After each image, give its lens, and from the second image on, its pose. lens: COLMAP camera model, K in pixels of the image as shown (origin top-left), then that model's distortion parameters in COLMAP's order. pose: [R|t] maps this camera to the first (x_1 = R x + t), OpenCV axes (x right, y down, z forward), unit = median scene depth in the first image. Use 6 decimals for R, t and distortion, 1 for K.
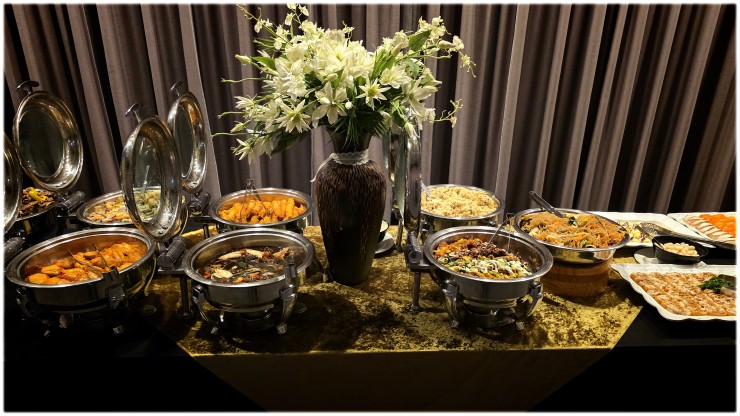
lens RADIAL K [[506.5, 0, 370.0], [0, 506.5, 208.0], [0, 0, 1]] dist [0.068295, -0.000601]
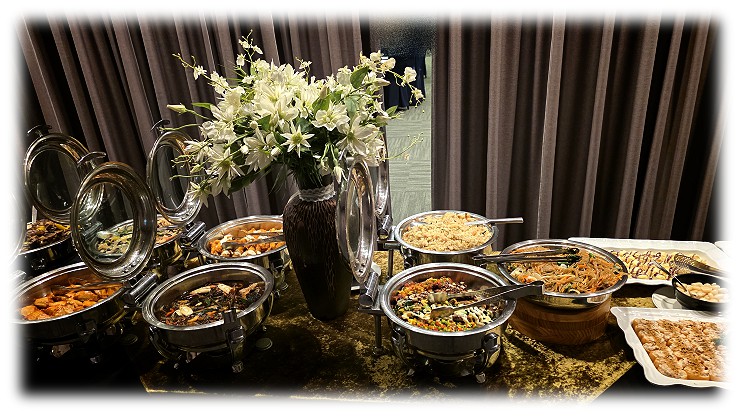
lens RADIAL K [[512.7, 0, 372.2], [0, 512.7, 211.4], [0, 0, 1]] dist [0.067387, -0.000832]
pose [[0.979659, -0.001189, -0.200666, 0.272629], [0.005431, 0.999773, 0.020593, -0.085108], [0.200596, -0.021264, 0.979443, 0.051516]]
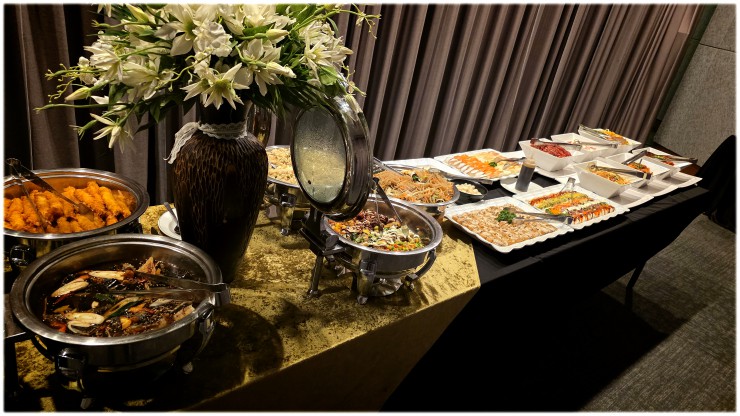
lens RADIAL K [[506.5, 0, 370.0], [0, 506.5, 208.0], [0, 0, 1]] dist [0.068295, -0.000601]
pose [[0.785507, -0.143687, 0.601940, -0.357569], [0.062121, 0.986067, 0.154316, -0.088092], [-0.615727, -0.083824, 0.783489, 0.238742]]
